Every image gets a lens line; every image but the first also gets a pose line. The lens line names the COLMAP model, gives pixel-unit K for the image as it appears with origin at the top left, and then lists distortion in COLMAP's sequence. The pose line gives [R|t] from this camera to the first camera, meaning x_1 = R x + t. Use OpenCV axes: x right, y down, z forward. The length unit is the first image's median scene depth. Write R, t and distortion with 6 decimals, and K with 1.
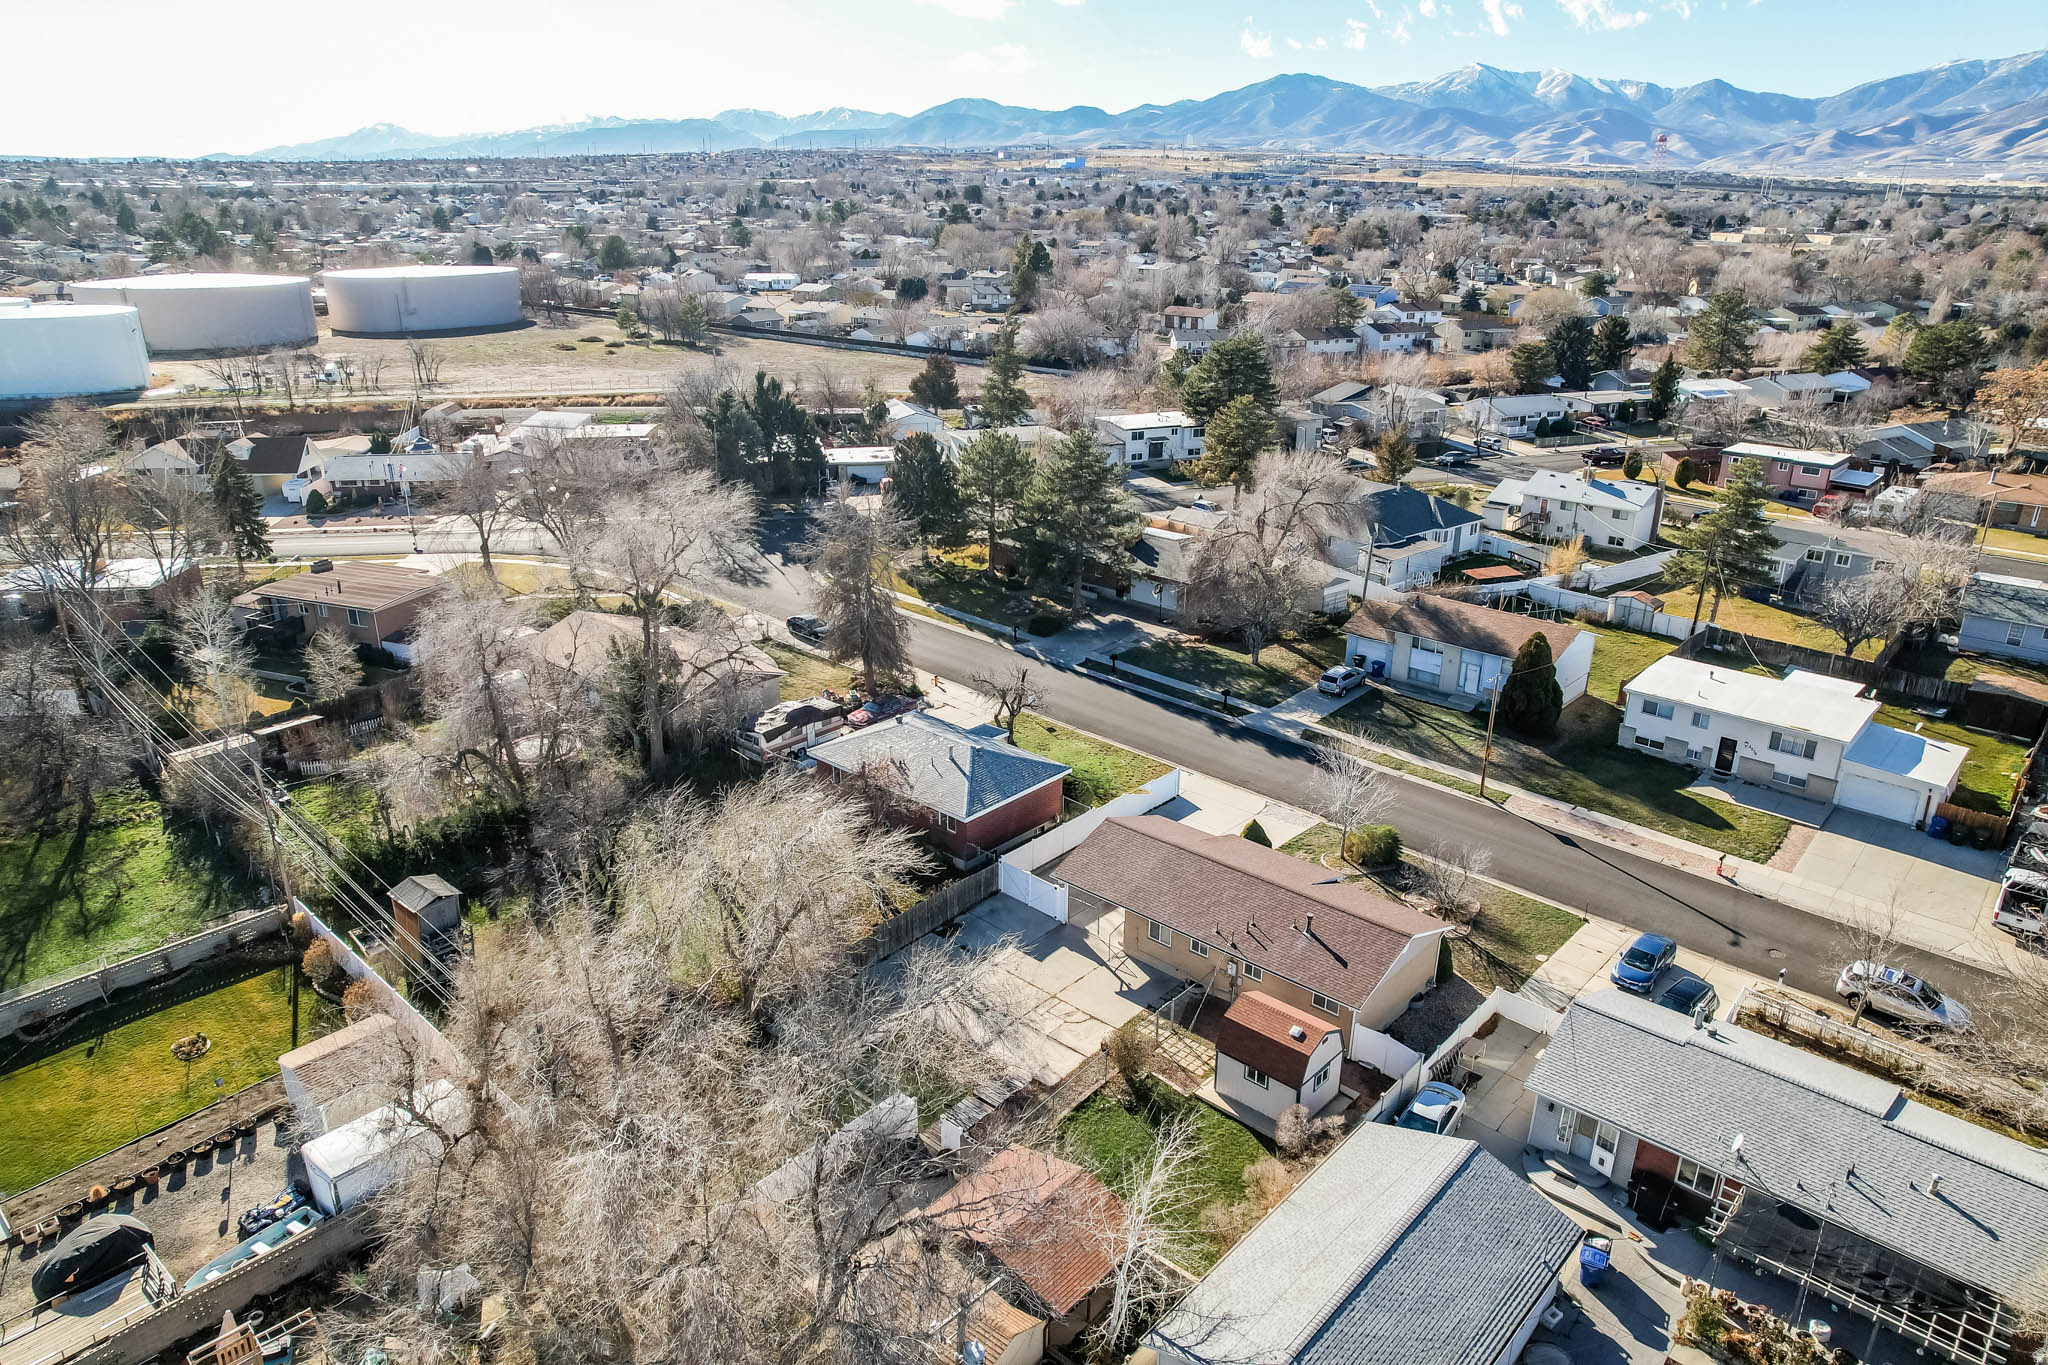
lens RADIAL K [[1306.3, 0, 1027.3], [0, 1306.3, 686.3], [0, 0, 1]] dist [-0.066749, 0.046079]
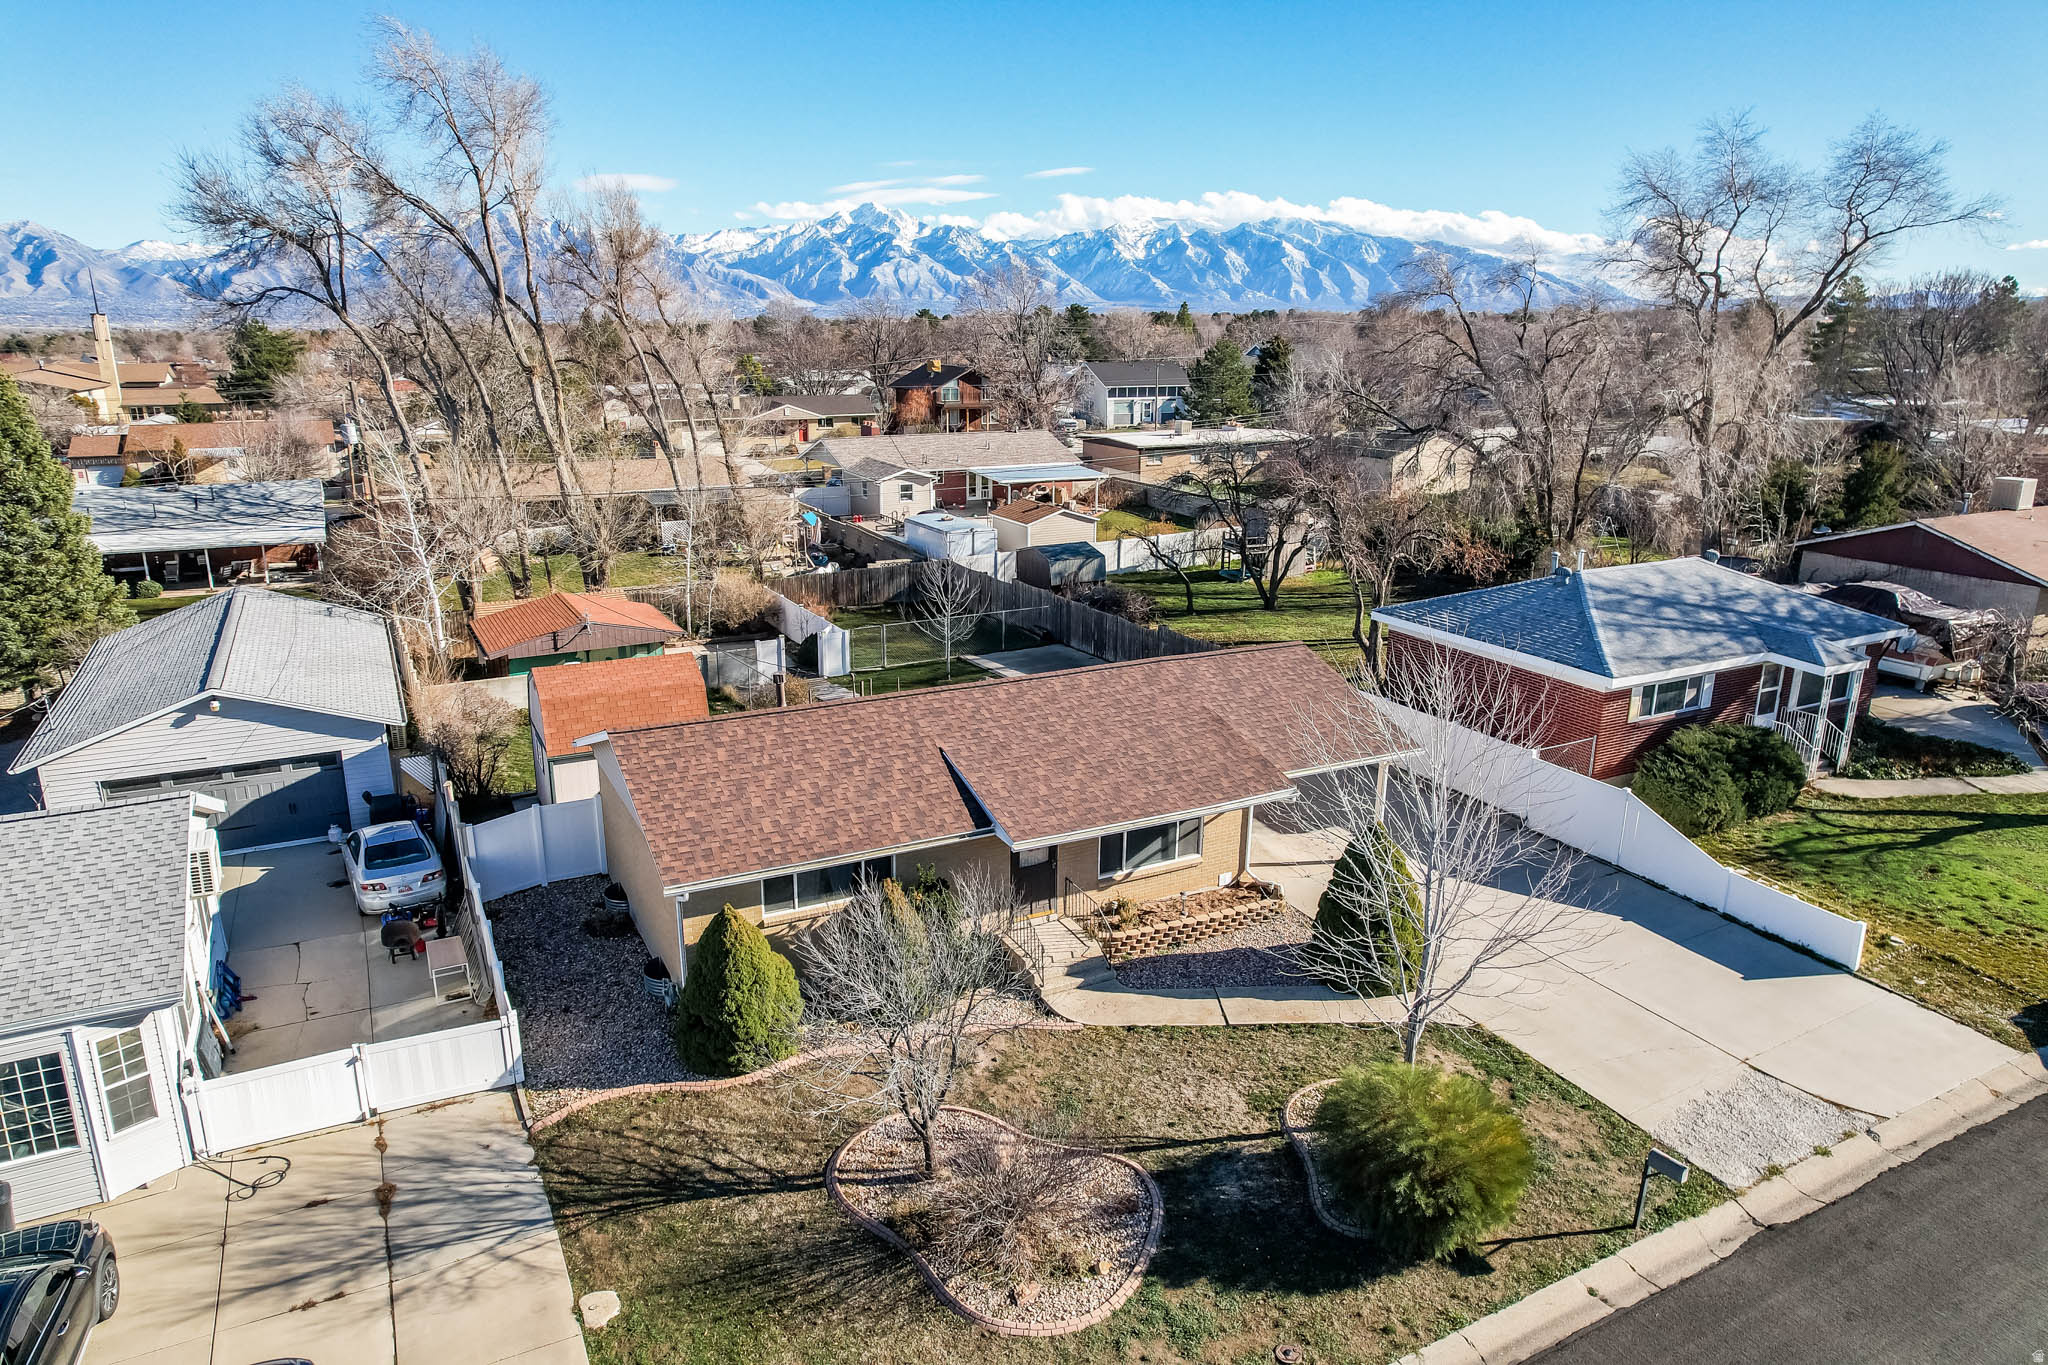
lens RADIAL K [[1306.3, 0, 1017.3], [0, 1306.3, 674.7], [0, 0, 1]] dist [-0.066749, 0.046079]
pose [[-0.344829, 0.242637, -0.906764, 0.443894], [-0.339069, 0.868589, 0.361365, -0.023909], [0.875286, 0.432064, -0.217245, 0.825774]]
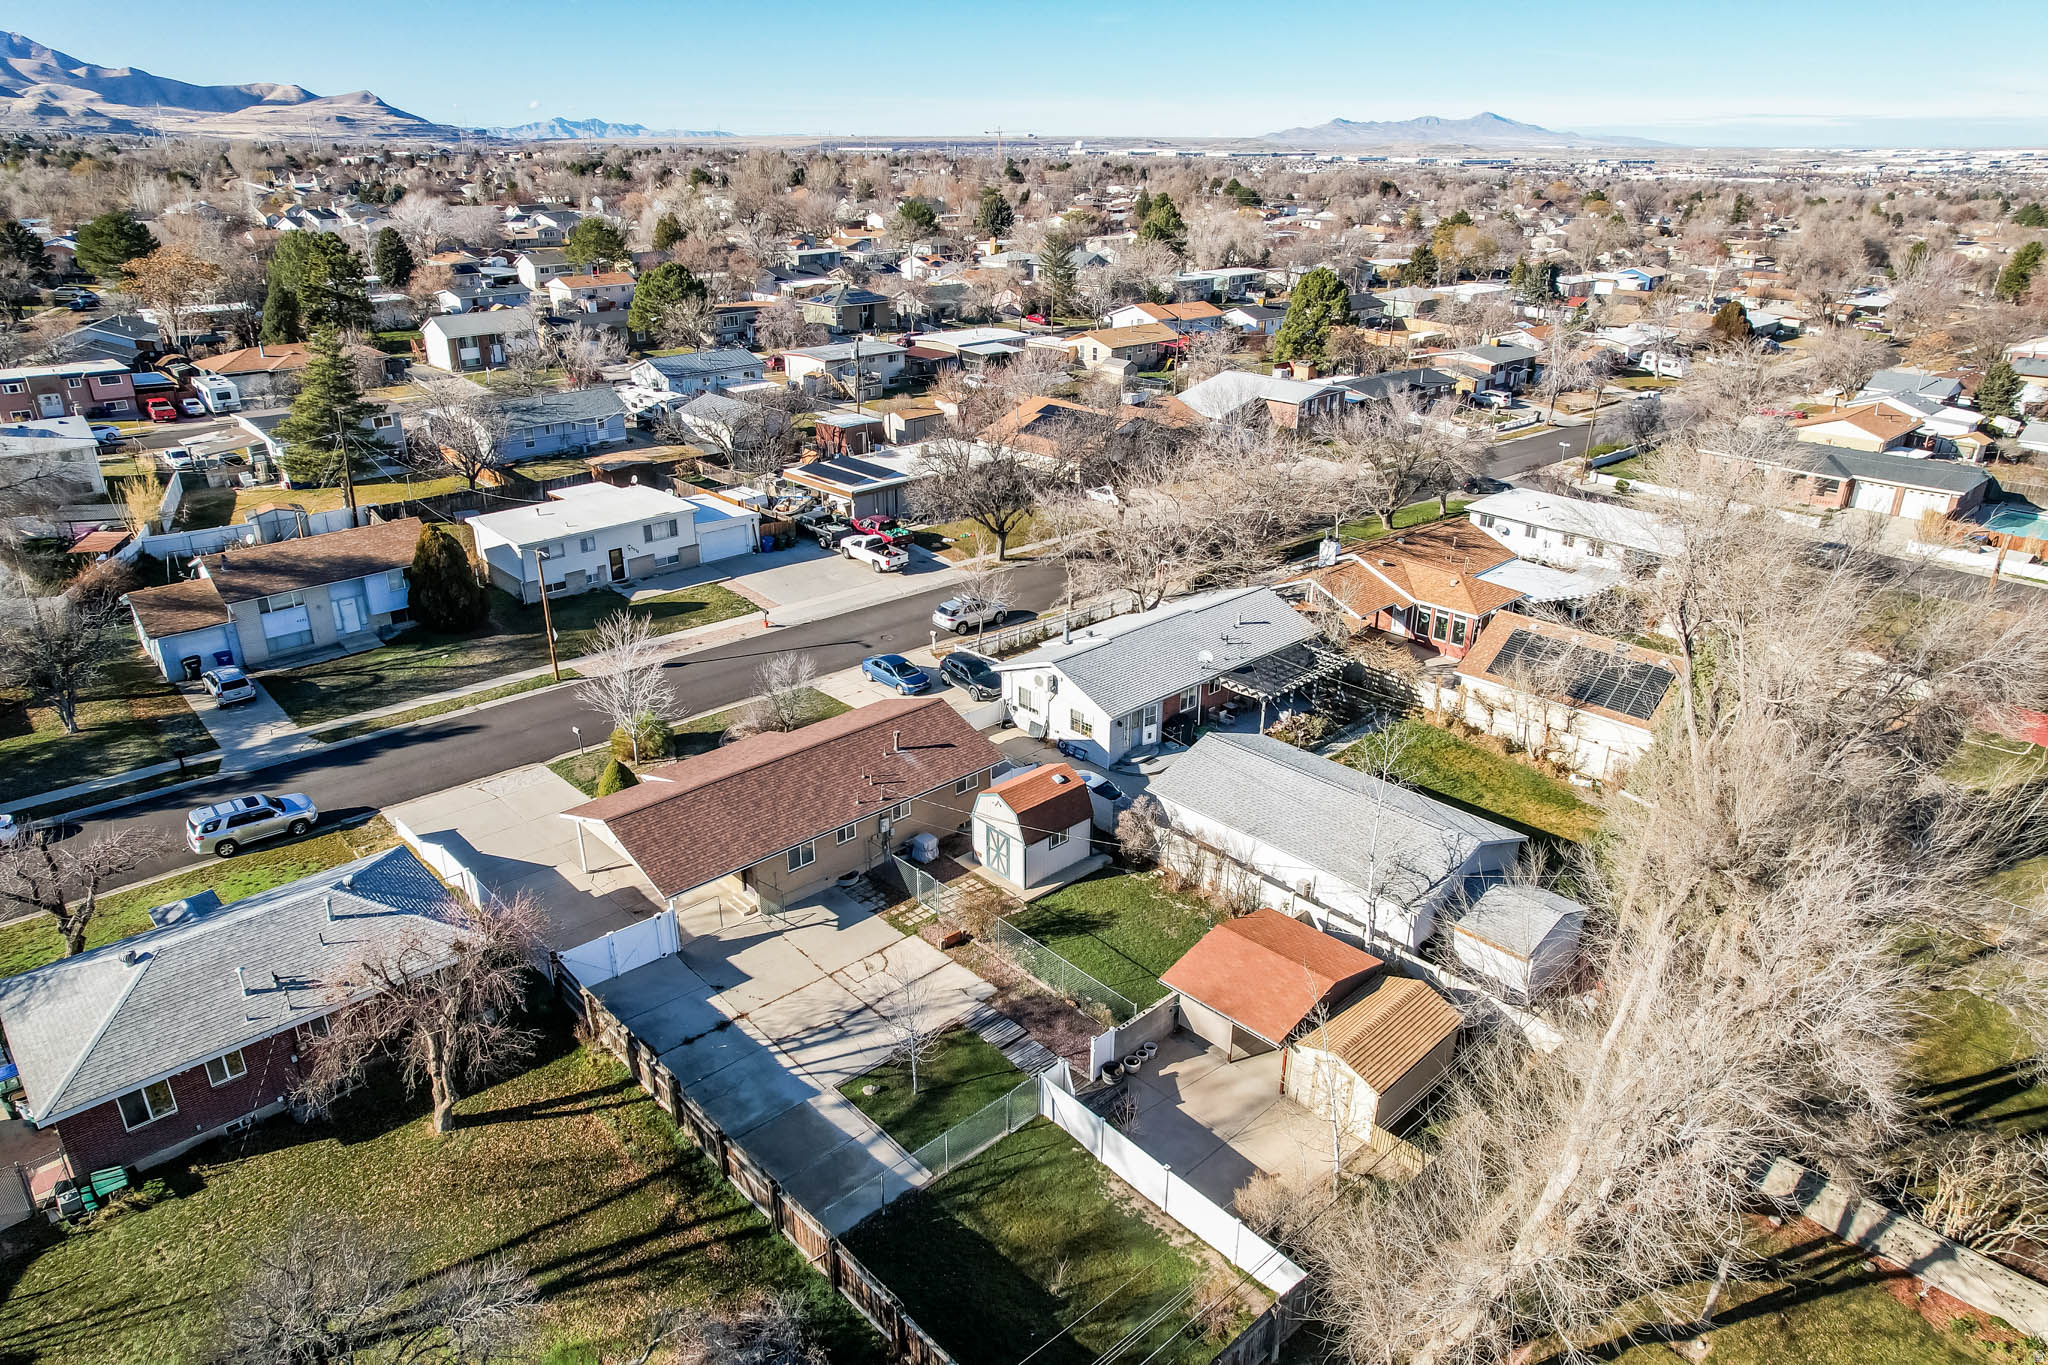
lens RADIAL K [[1306.3, 0, 1024.9], [0, 1306.3, 677.4], [0, 0, 1]] dist [-0.066749, 0.046079]
pose [[0.074899, -0.388411, 0.918437, -0.467130], [0.351082, 0.872325, 0.340279, -0.114283], [-0.933344, 0.296960, 0.201701, 0.483681]]
